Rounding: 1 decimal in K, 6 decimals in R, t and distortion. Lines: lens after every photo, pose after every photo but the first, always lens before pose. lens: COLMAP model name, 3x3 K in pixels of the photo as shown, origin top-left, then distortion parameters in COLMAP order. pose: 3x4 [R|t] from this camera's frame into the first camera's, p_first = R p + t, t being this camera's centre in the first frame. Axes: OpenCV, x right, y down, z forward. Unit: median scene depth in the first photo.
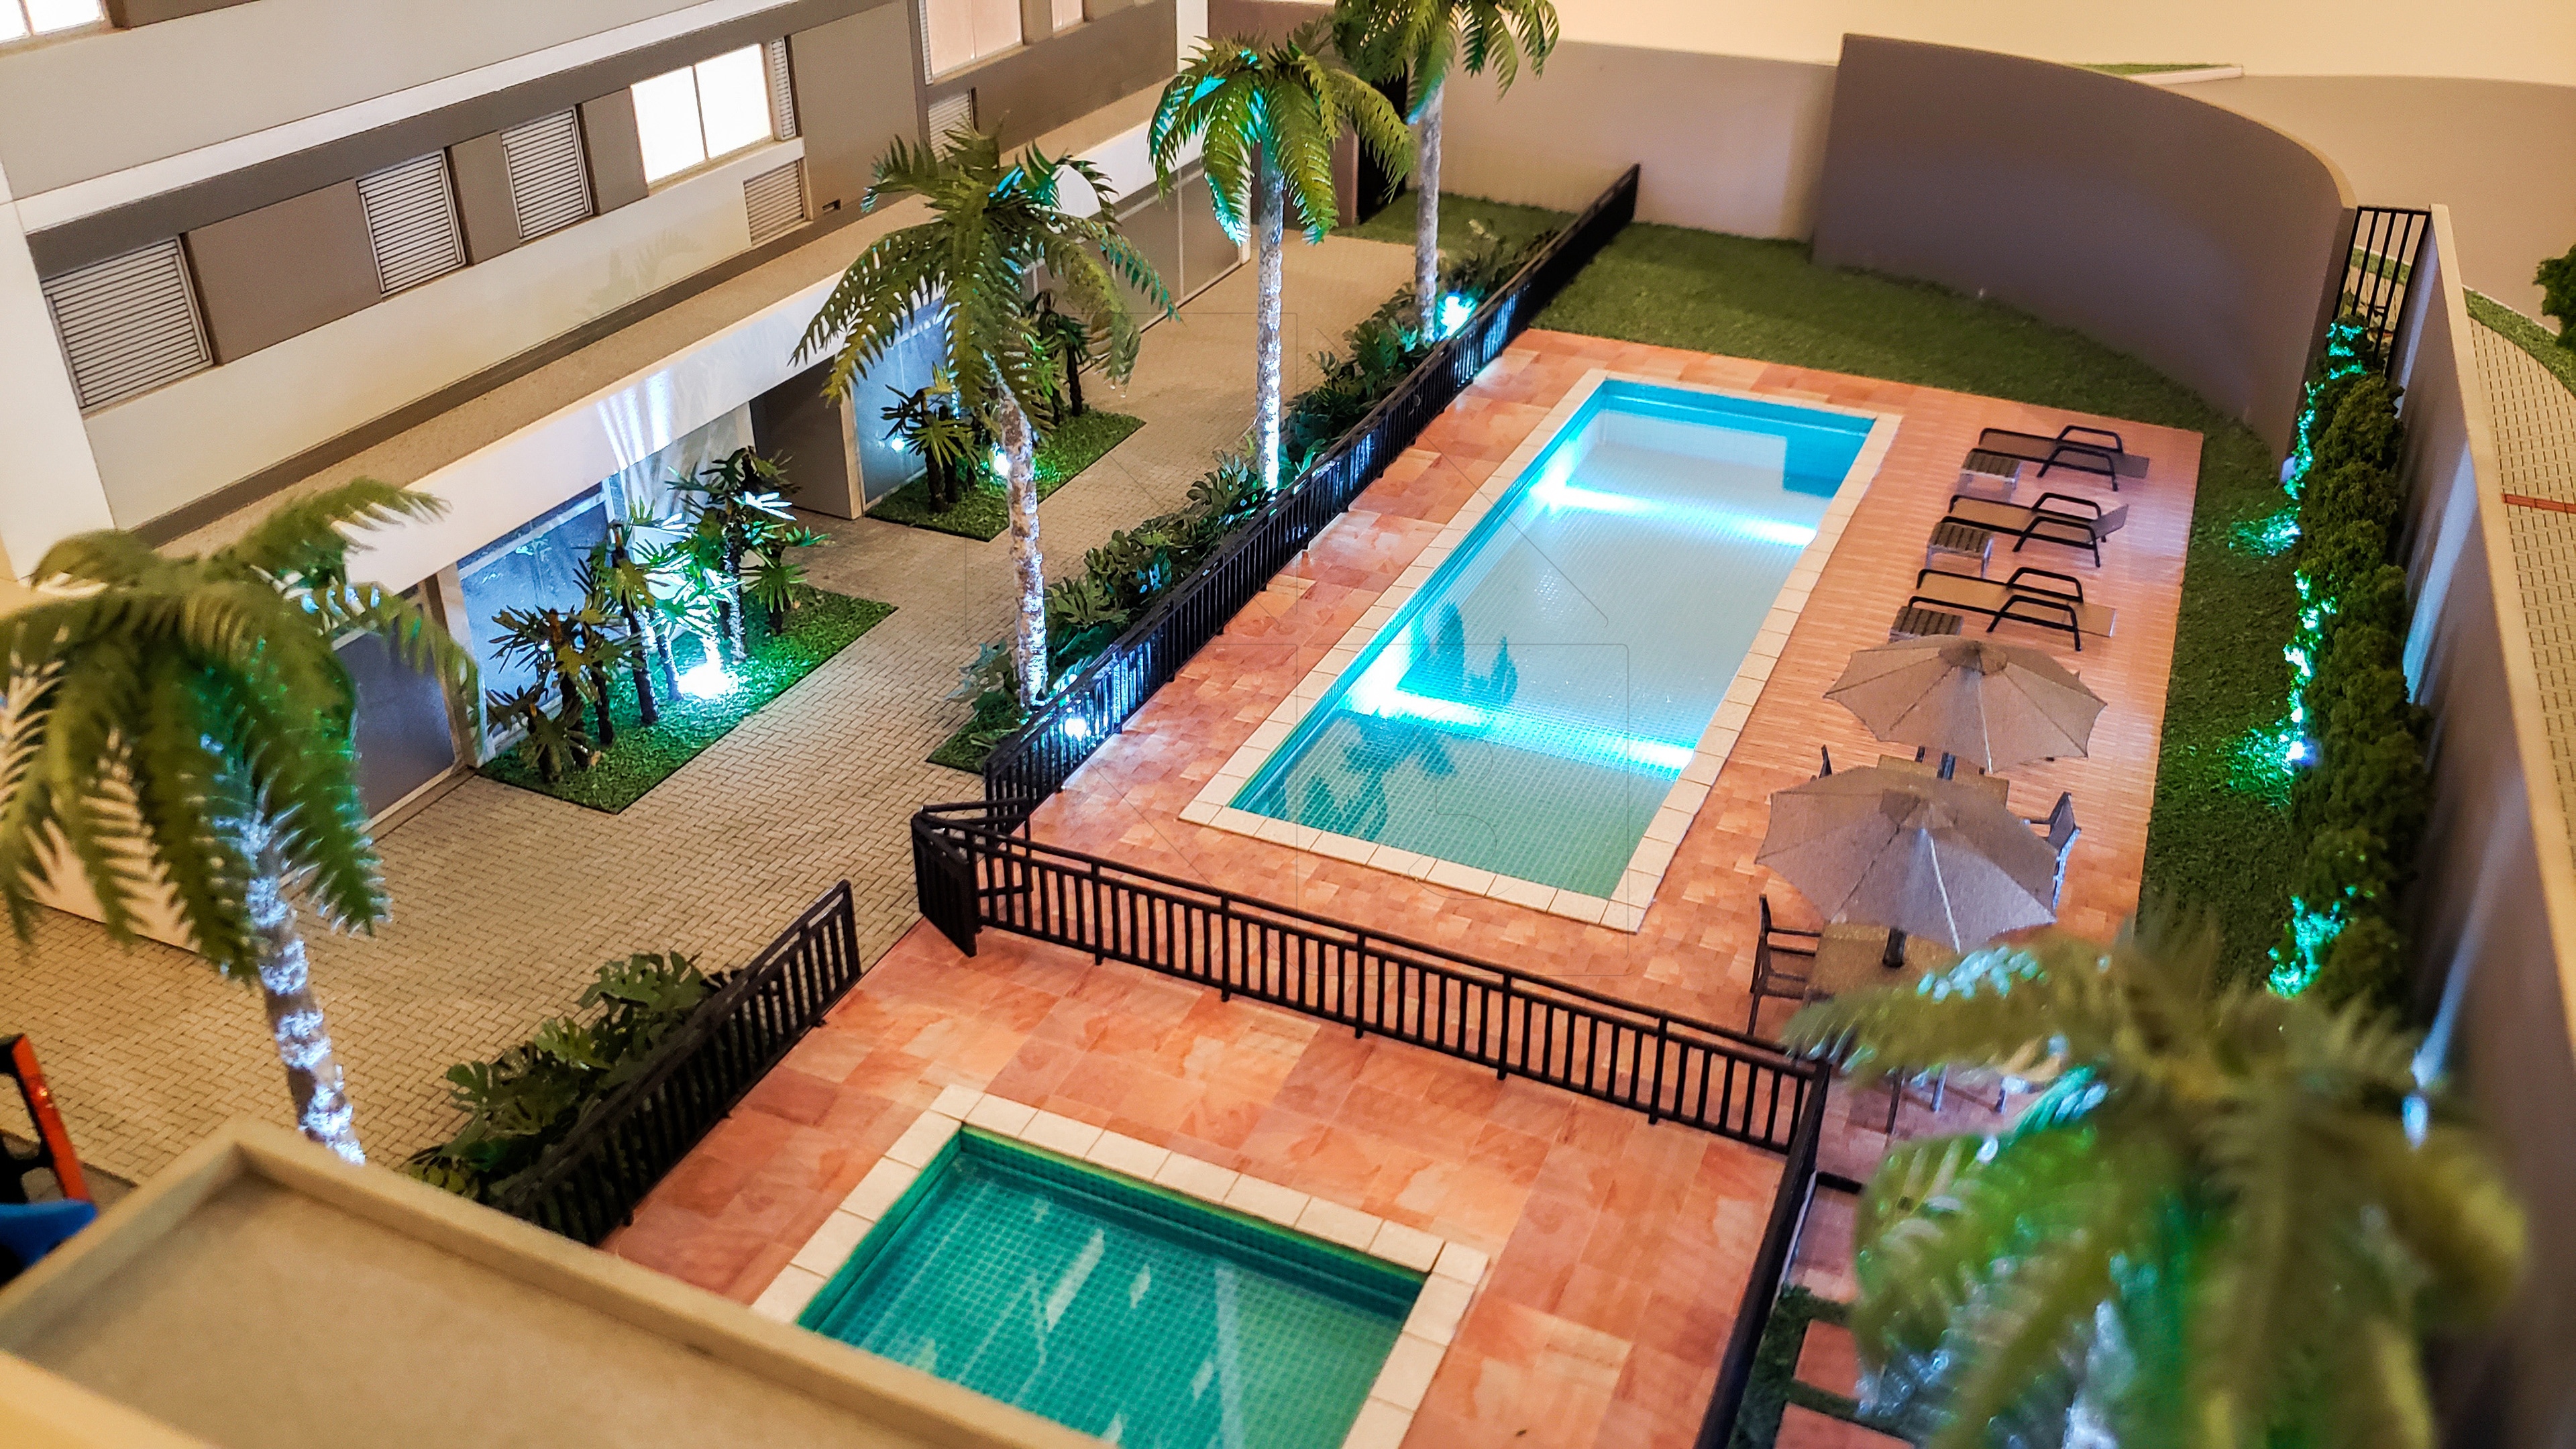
lens RADIAL K [[2070.7, 0, 1288.0], [0, 2070.7, 724.5], [0, 0, 1]] dist [0.005659, -0.000913]
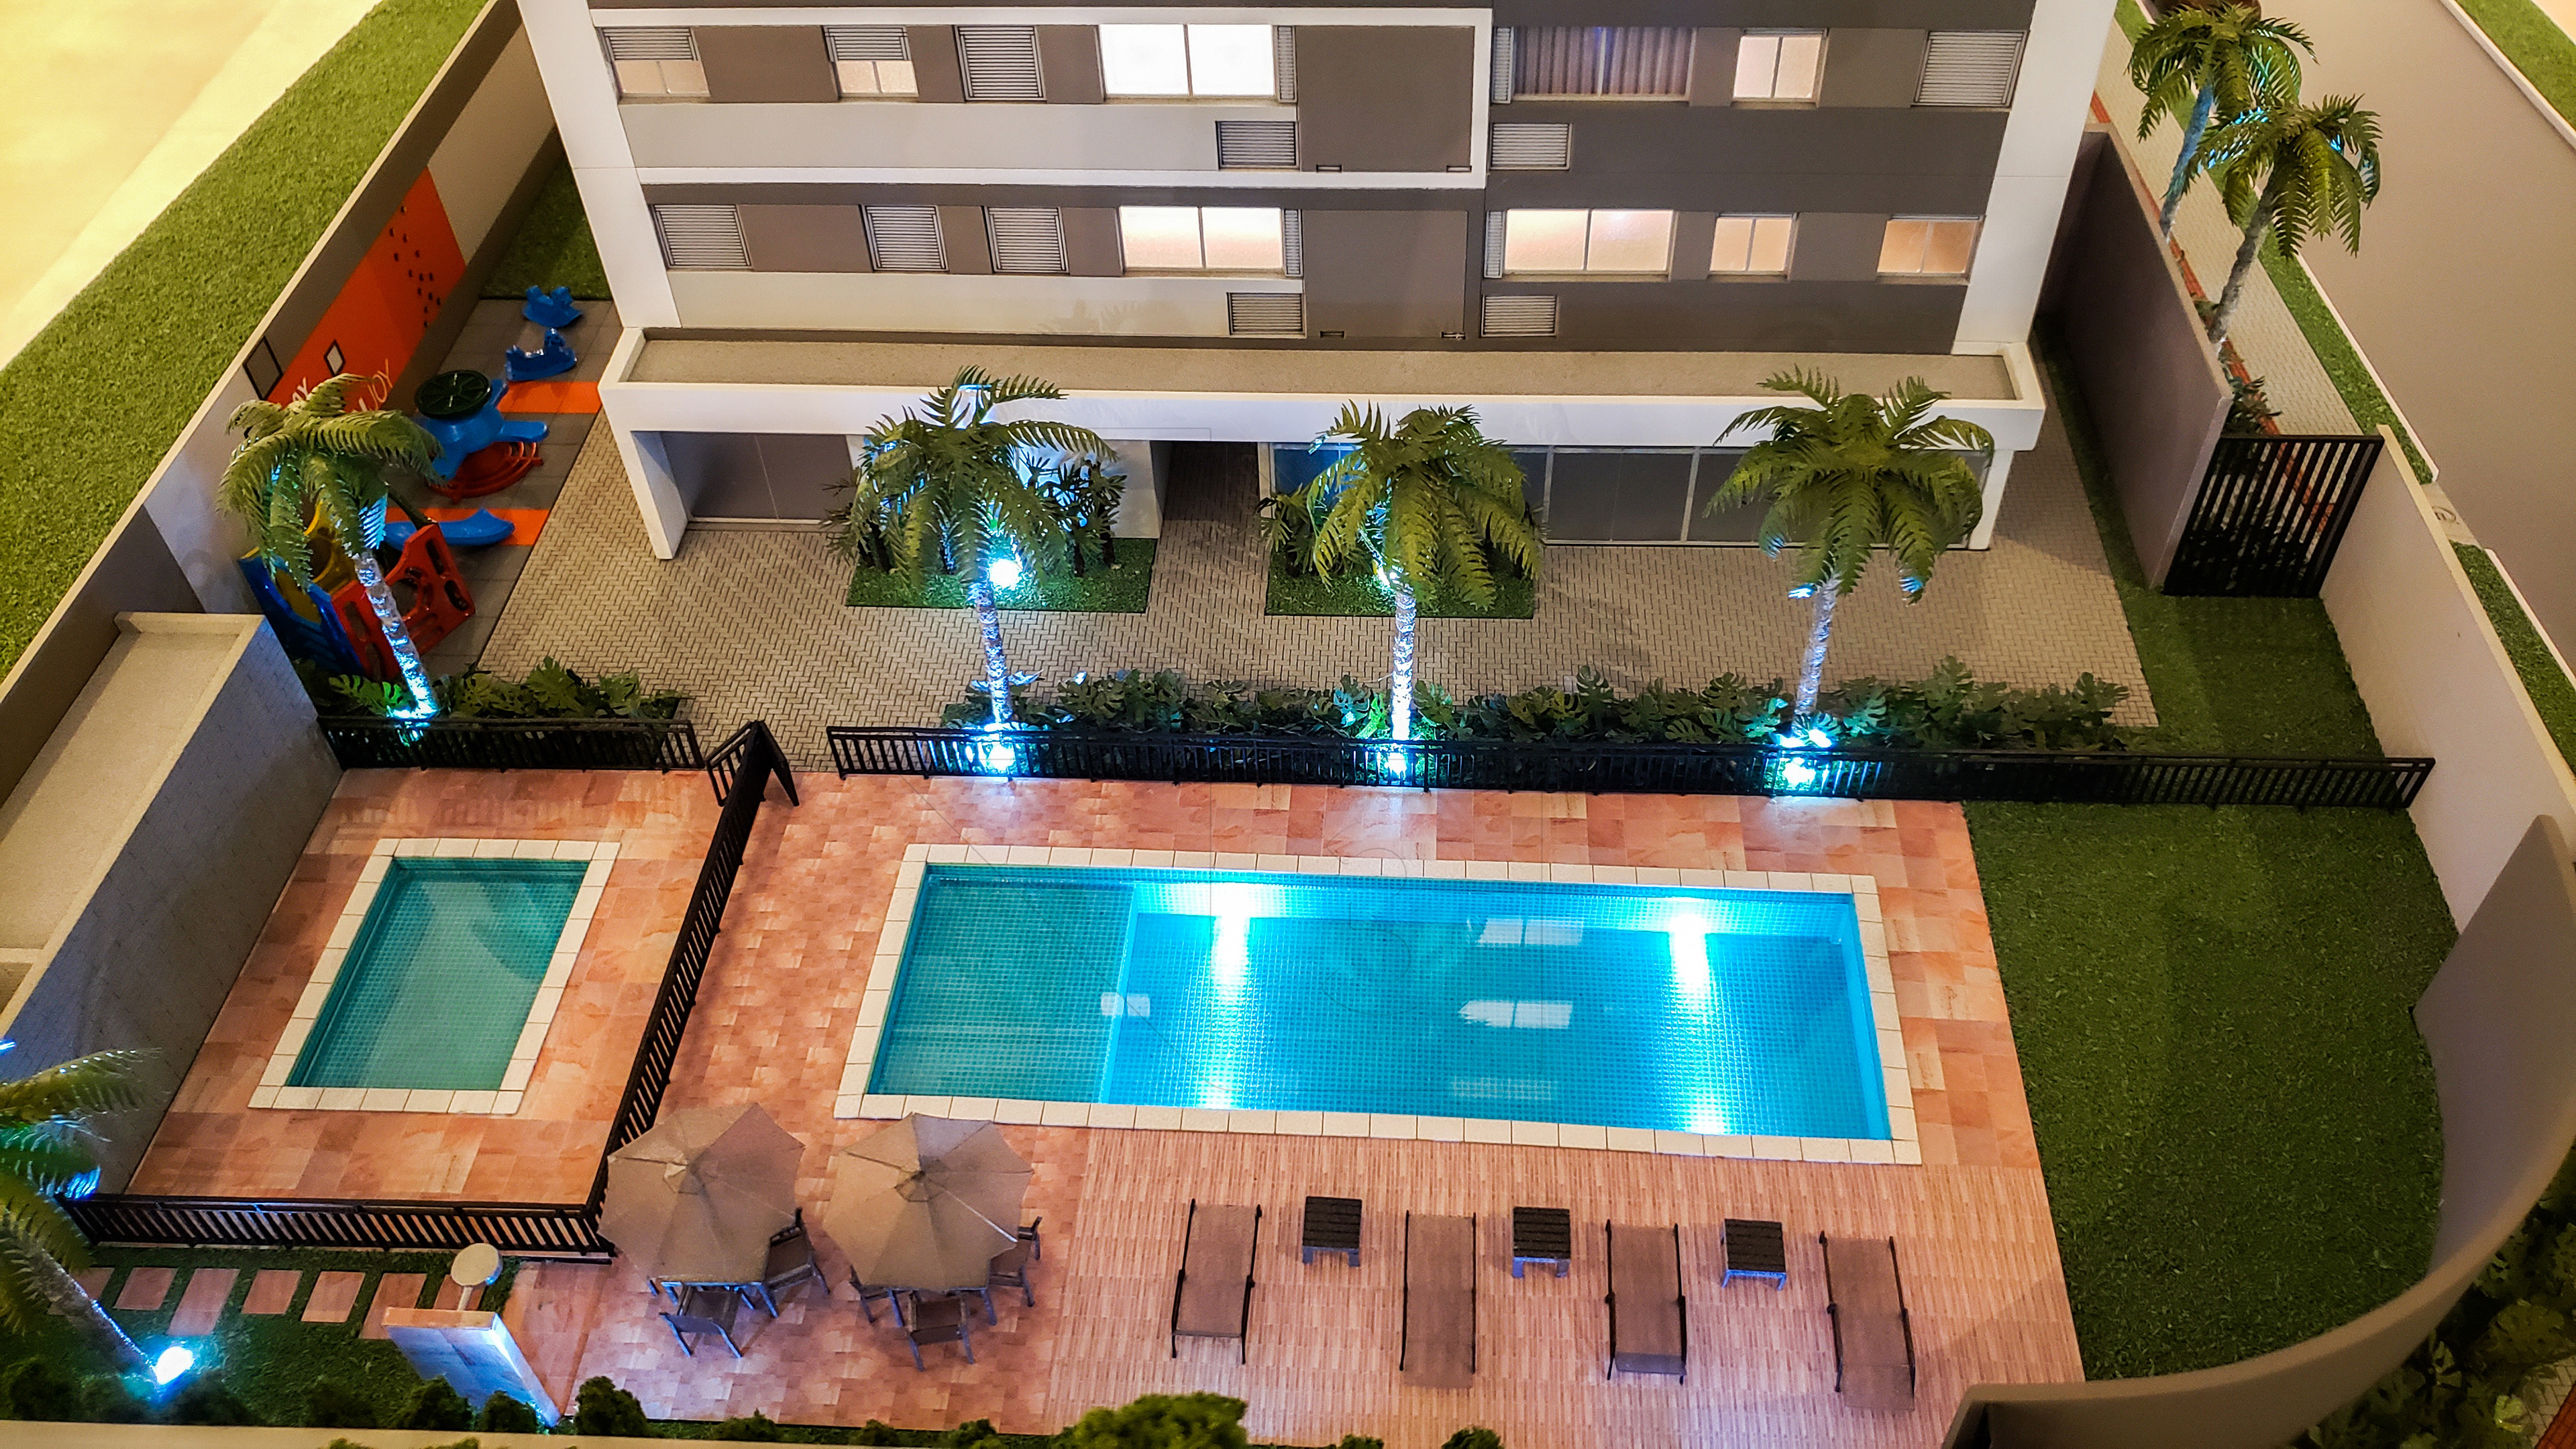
lens RADIAL K [[2046.4, 0, 1281.7], [0, 2046.4, 663.4], [0, 0, 1]] dist [0.036118, -0.000527]
pose [[0.345052, 0.619463, -0.705128, 0.892928], [-0.447457, 0.768968, 0.456586, -0.758110], [0.825059, 0.157968, 0.542516, 0.392518]]
